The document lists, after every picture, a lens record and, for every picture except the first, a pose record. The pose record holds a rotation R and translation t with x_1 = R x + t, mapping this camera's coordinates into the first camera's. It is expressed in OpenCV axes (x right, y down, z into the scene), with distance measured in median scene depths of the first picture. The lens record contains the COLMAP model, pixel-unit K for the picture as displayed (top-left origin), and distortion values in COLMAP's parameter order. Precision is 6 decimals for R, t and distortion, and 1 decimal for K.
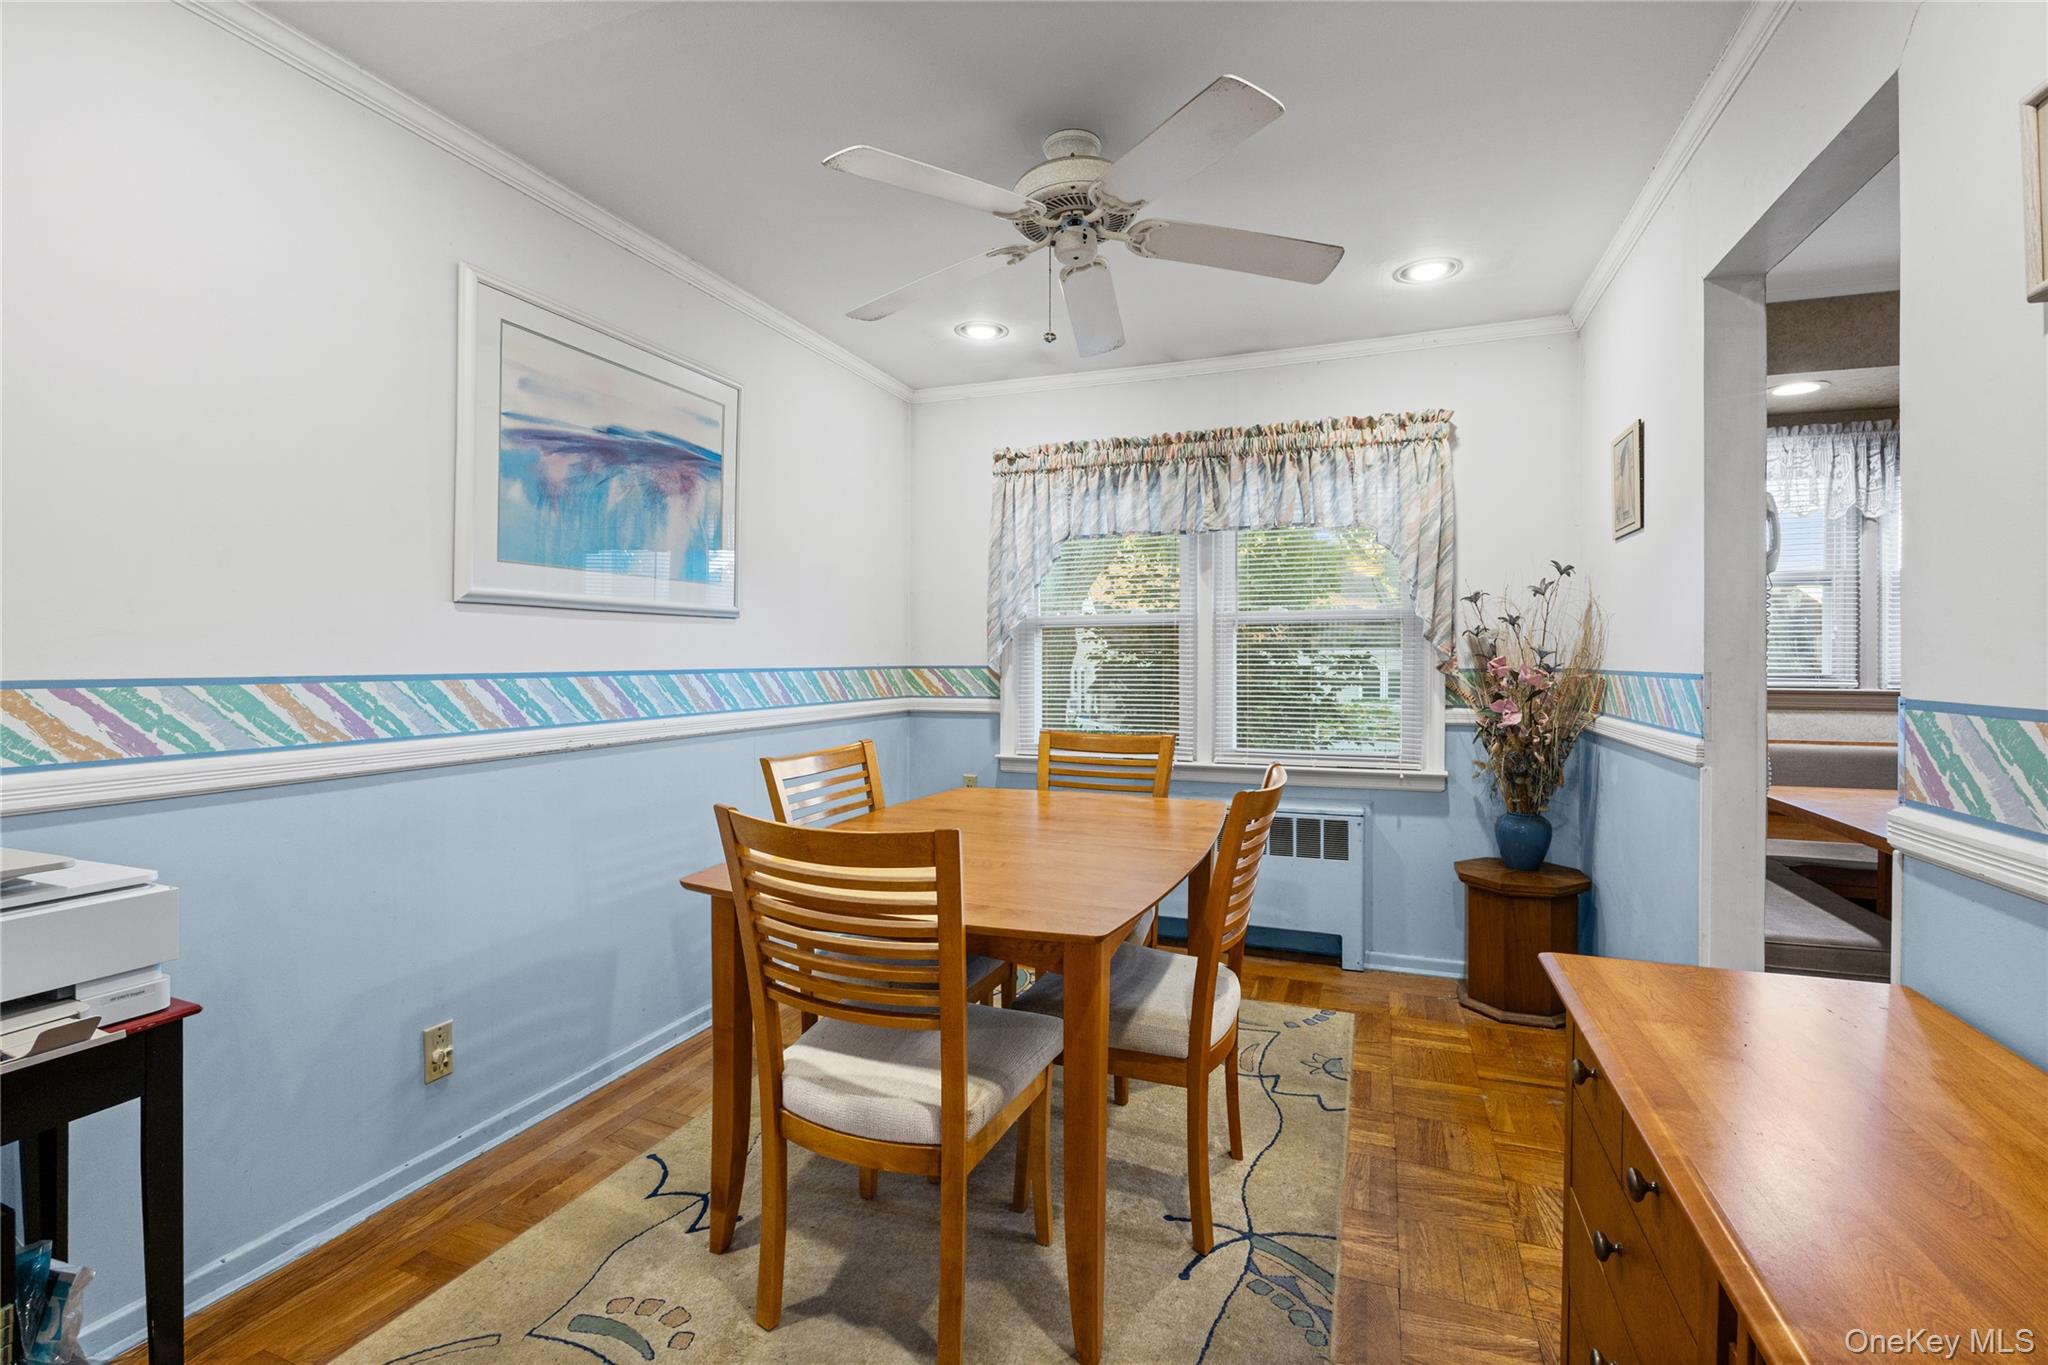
lens RADIAL K [[936.8, 0, 1019.1], [0, 936.8, 667.5], [0, 0, 1]] dist [-0.012511, 0.000008]
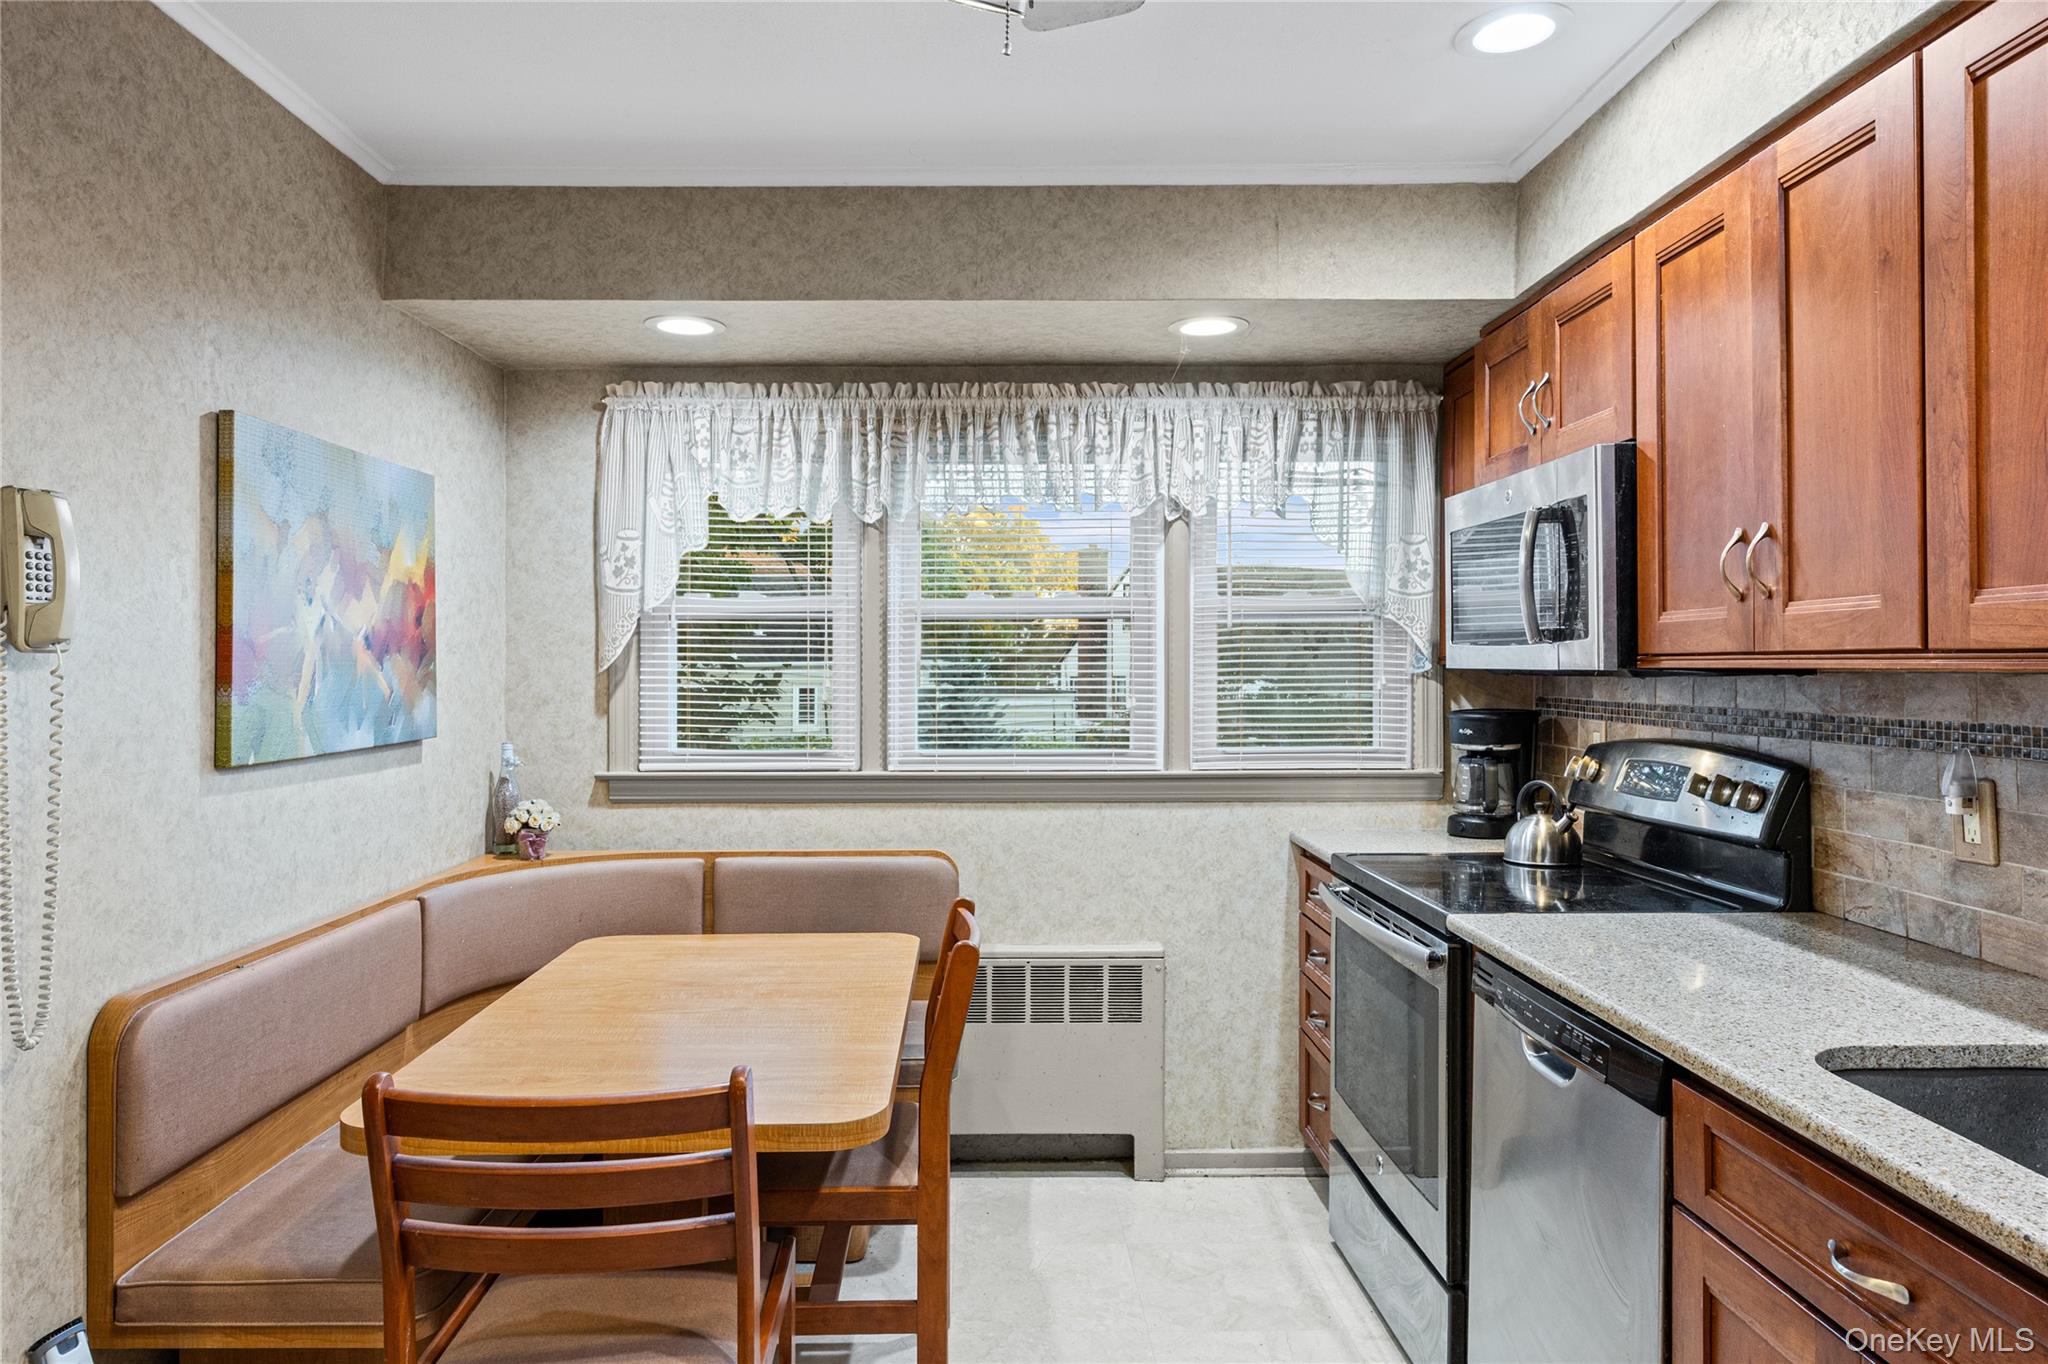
lens RADIAL K [[1320.8, 0, 1017.2], [0, 1320.8, 662.7], [0, 0, 1]] dist [-0.006773, 0.001085]
pose [[0.933141, 0.000094, 0.359510, 0.667011], [0.002519, 0.999974, -0.006801, -0.050652], [-0.359501, 0.007252, 0.933116, 0.041864]]
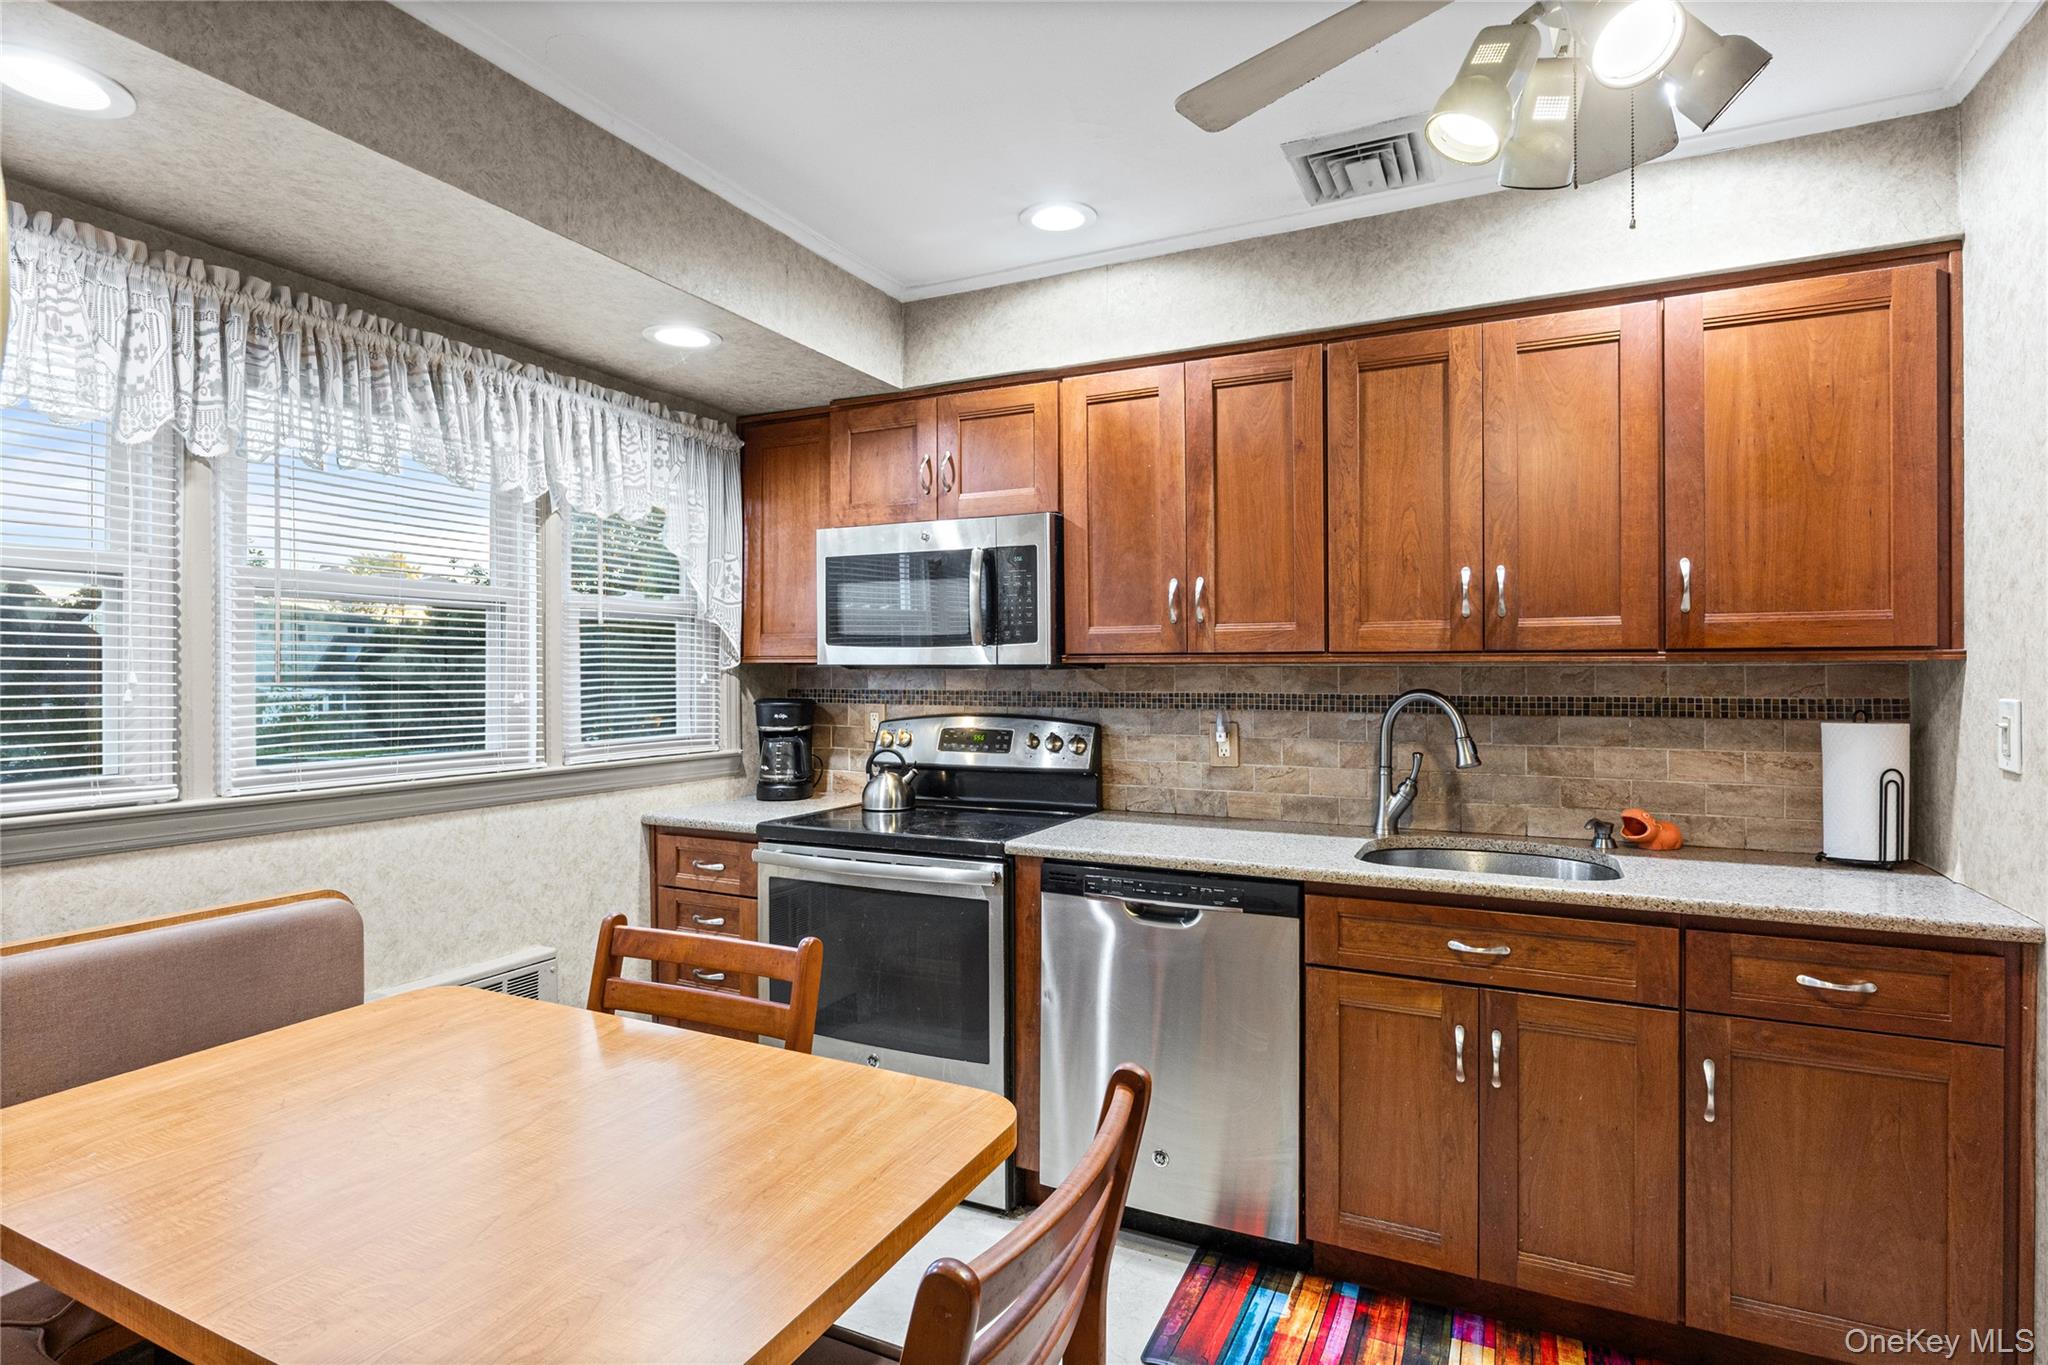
lens RADIAL K [[1046.1, 0, 1017.4], [0, 1046.1, 681.7], [0, 0, 1]] dist [-0.006849, -0.000410]
pose [[0.083314, -0.003806, 0.996516, 0.395483], [0.004021, 0.999986, 0.003483, -0.040428], [-0.996515, 0.003717, 0.083329, 0.514143]]
